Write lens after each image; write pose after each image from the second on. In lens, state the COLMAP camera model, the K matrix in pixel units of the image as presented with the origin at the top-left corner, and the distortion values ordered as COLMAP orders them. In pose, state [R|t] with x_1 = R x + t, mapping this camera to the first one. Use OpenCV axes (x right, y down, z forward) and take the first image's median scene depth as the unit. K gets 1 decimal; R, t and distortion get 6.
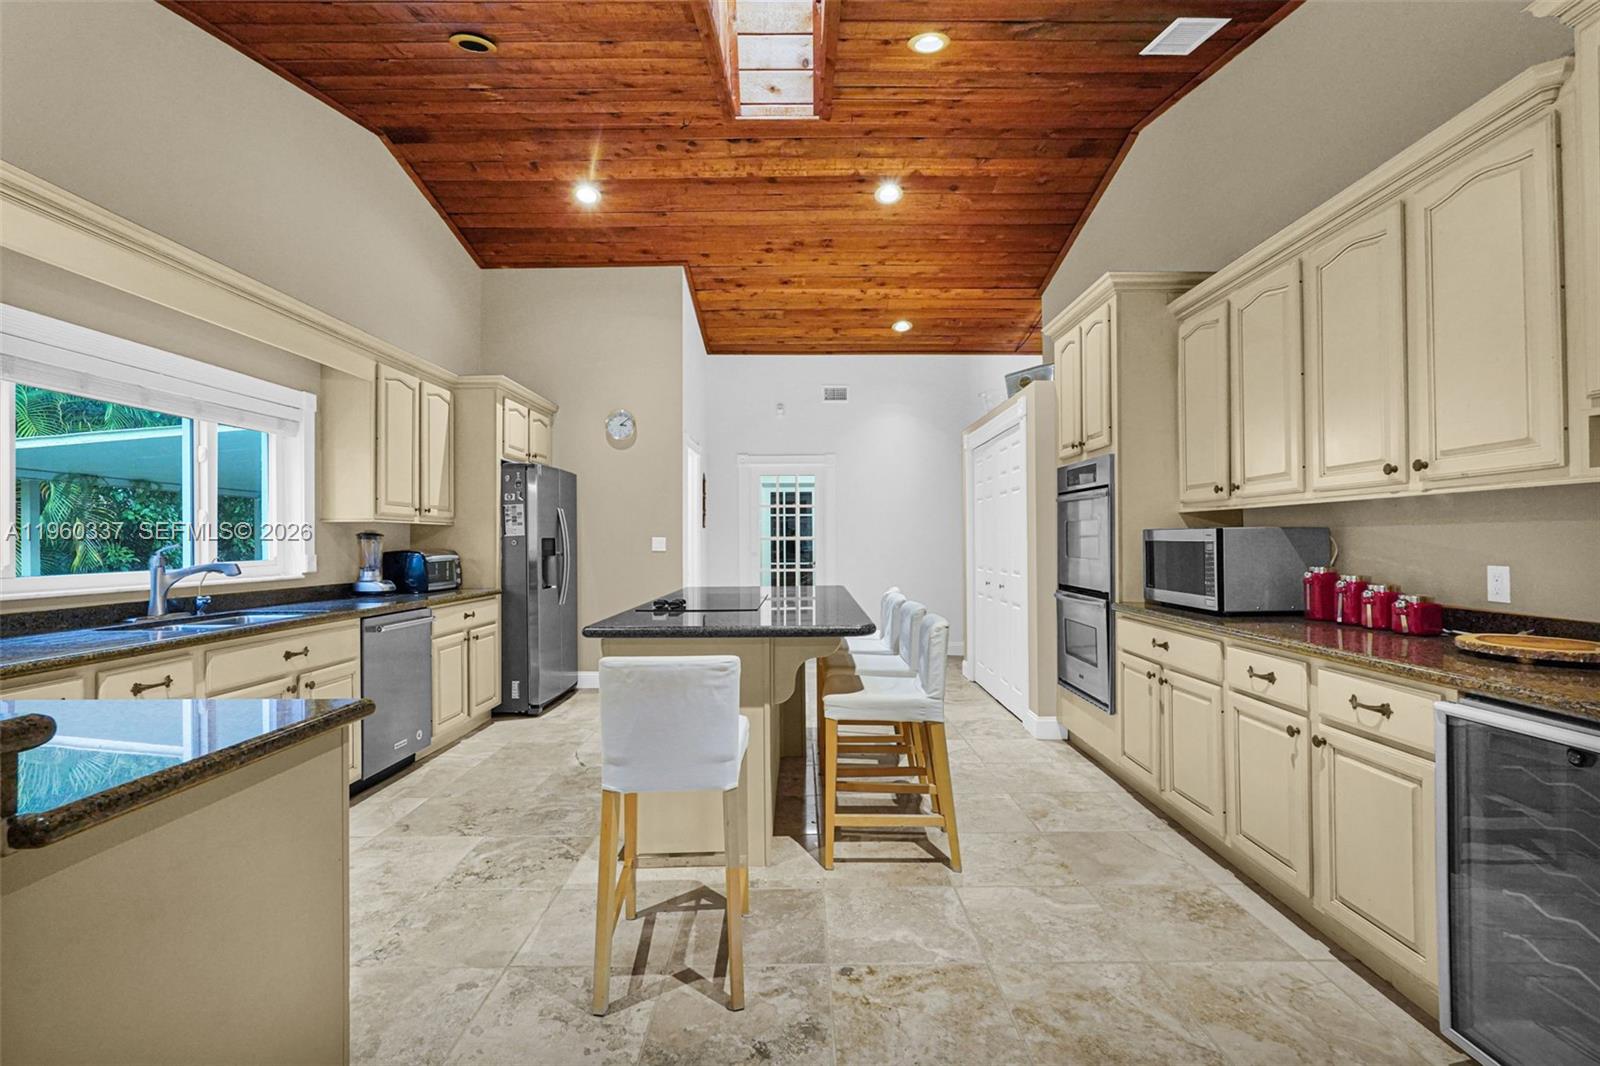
lens RADIAL K [[728.8, 0, 802.0], [0, 728.8, 528.2], [0, 0, 1]] dist [-0.031009, 0.018434]
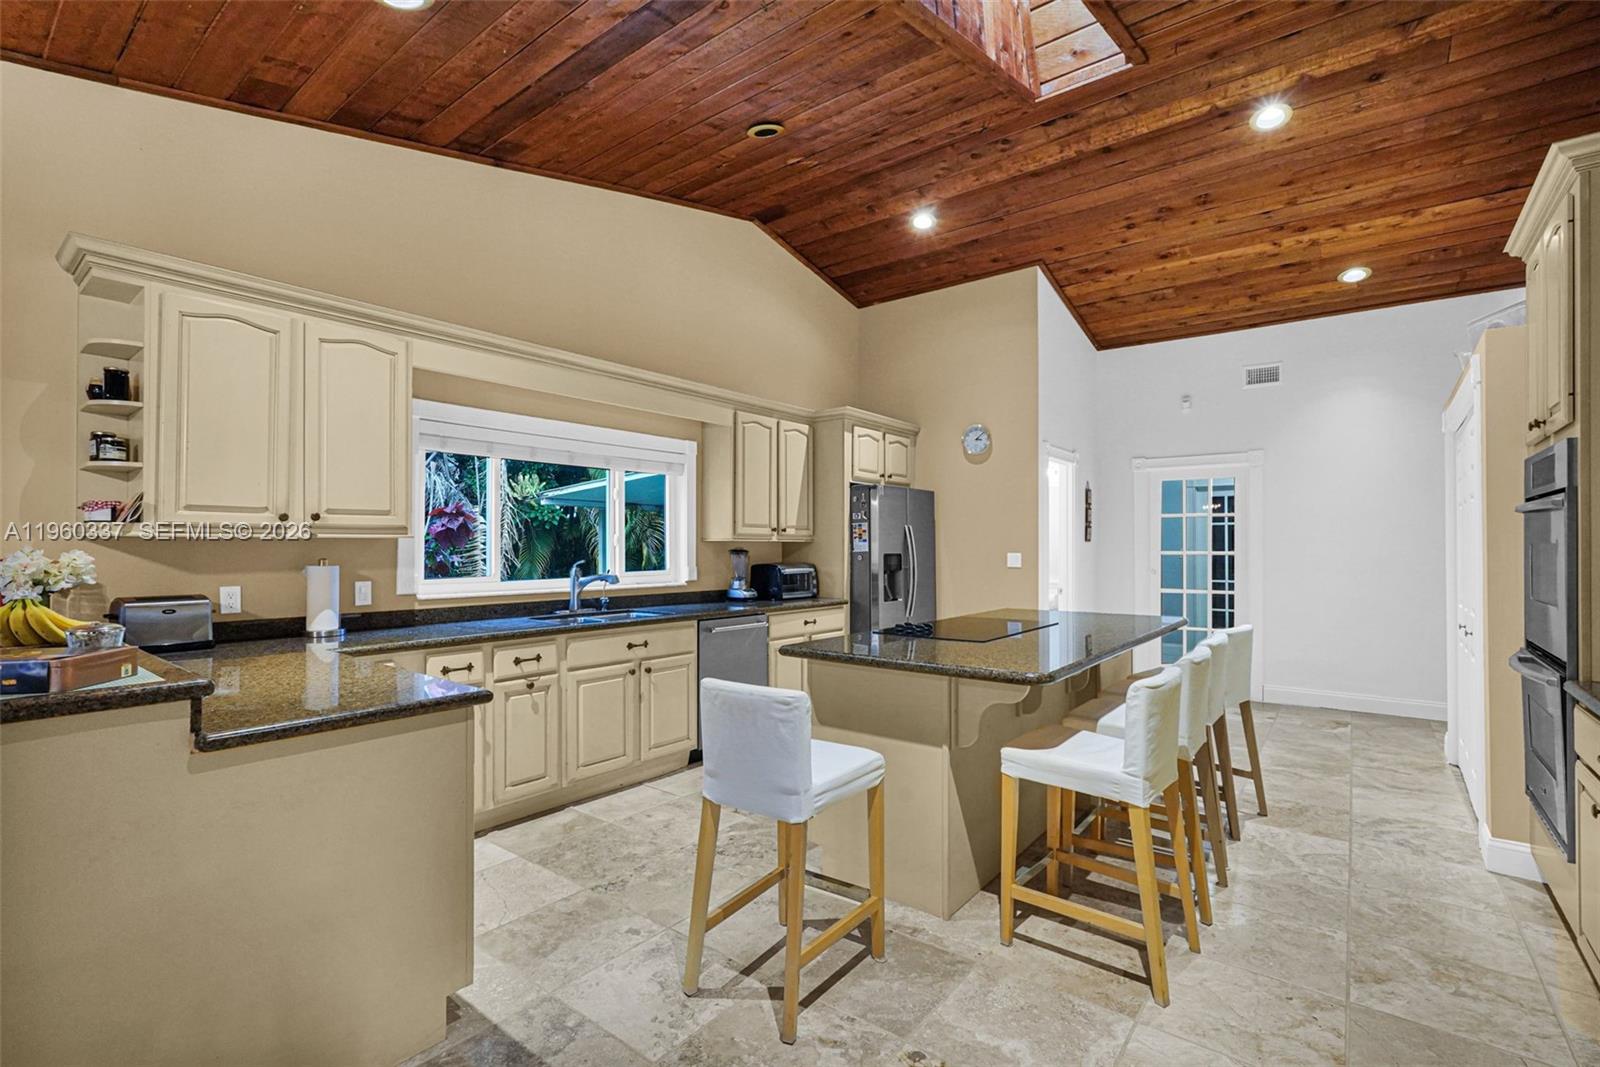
lens RADIAL K [[725.0, 0, 793.7], [0, 725.0, 532.8], [0, 0, 1]] dist [-0.020226, 0.009899]
pose [[0.785052, -0.003684, -0.619419, 0.217812], [0.003739, 0.999992, -0.001209, -0.018358], [0.619418, -0.001367, 0.785060, 0.086070]]
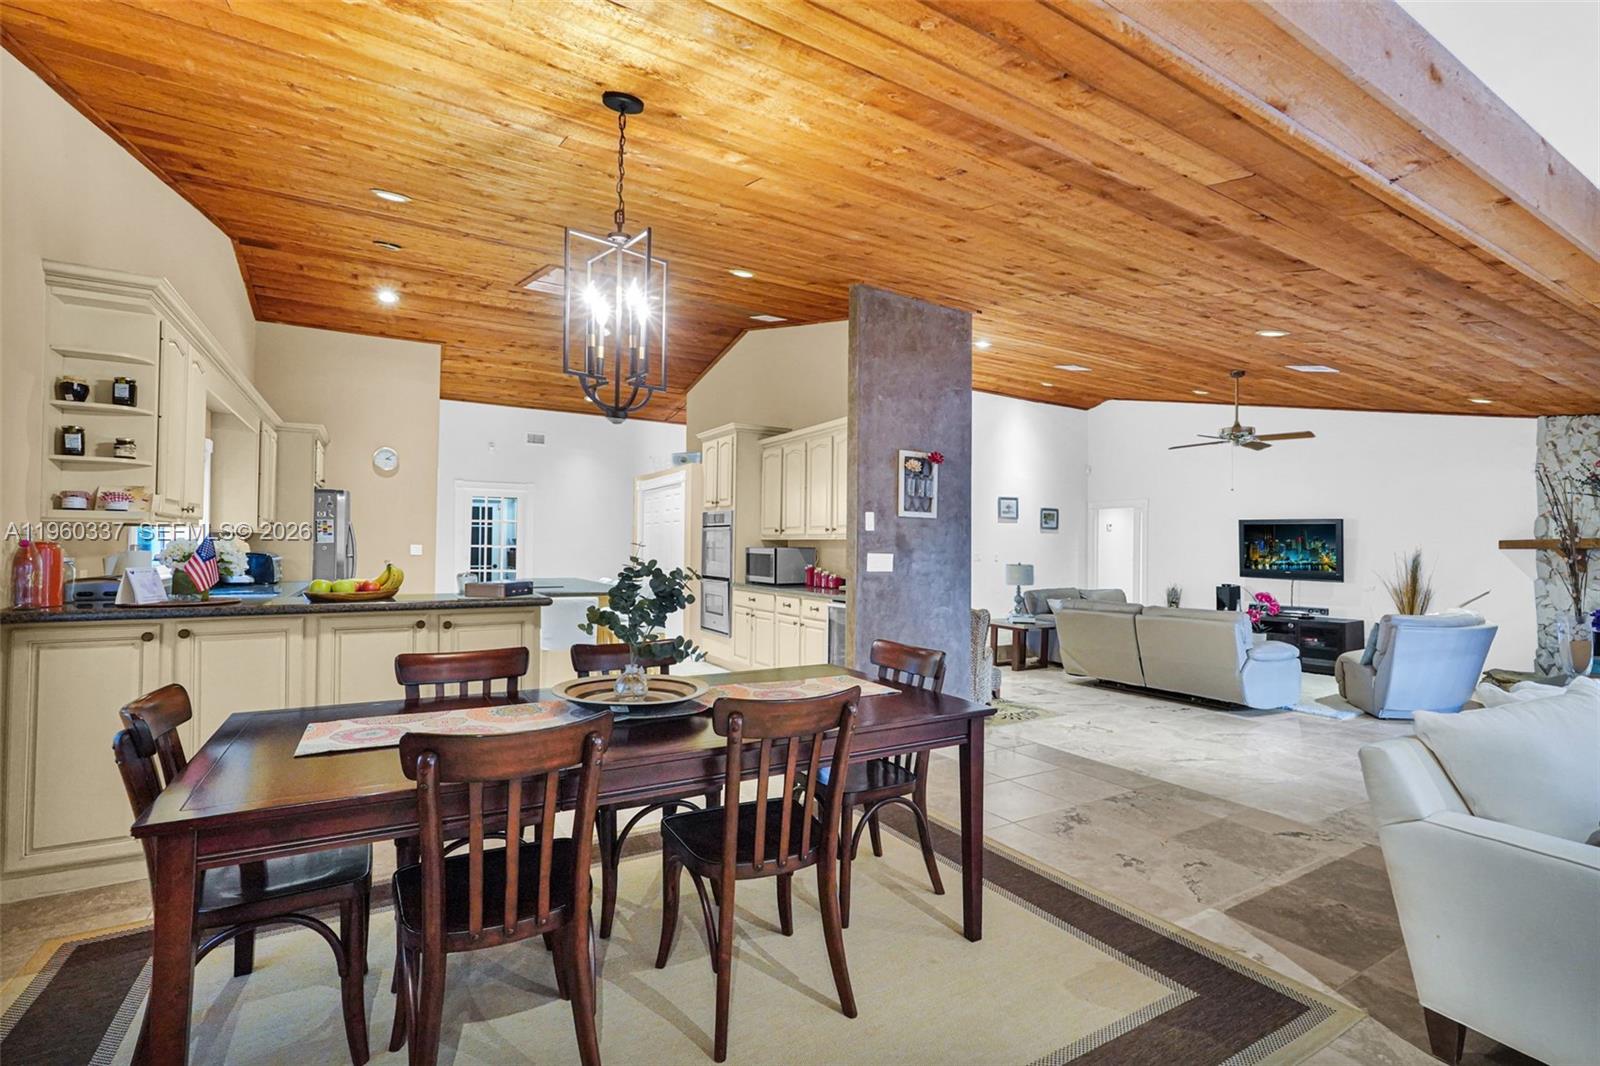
lens RADIAL K [[729.0, 0, 800.0], [0, 729.0, 533.0], [0, 0, 1]] dist [-0.018339, 0.008985]
pose [[0.863138, 0.024949, 0.504351, -0.339410], [-0.024353, 0.999673, -0.007774, -0.020658], [-0.504380, -0.005573, 0.863464, -0.668812]]
